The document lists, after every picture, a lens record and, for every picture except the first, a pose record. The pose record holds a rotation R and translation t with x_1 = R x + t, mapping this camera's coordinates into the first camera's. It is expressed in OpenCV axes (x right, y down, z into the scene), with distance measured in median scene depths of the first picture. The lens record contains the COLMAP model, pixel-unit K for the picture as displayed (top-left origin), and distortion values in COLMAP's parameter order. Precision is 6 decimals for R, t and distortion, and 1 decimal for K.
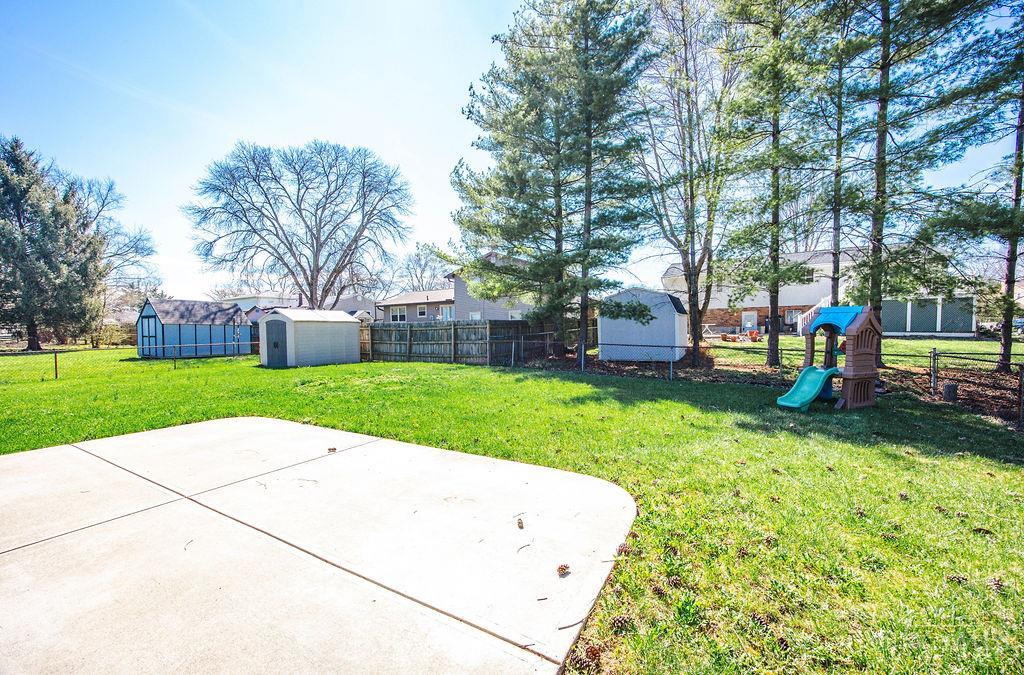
lens RADIAL K [[409.8, 0, 512.2], [0, 409.8, 337.9], [0, 0, 1]] dist [-0.001468, 0.000120]
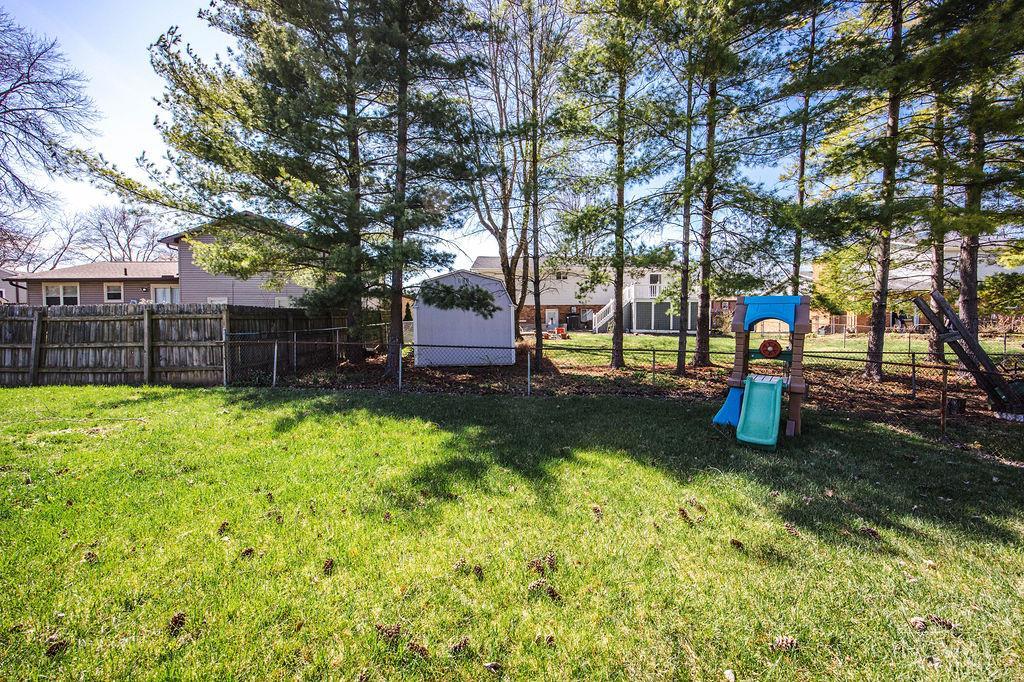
lens RADIAL K [[400.4, 0, 515.3], [0, 400.4, 340.9], [0, 0, 1]] dist [-0.009217, -0.000018]
pose [[0.867526, -0.007908, 0.497328, 0.013683], [-0.000113, 0.999870, 0.016095, -0.002476], [-0.497391, -0.014019, 0.867413, 0.293788]]
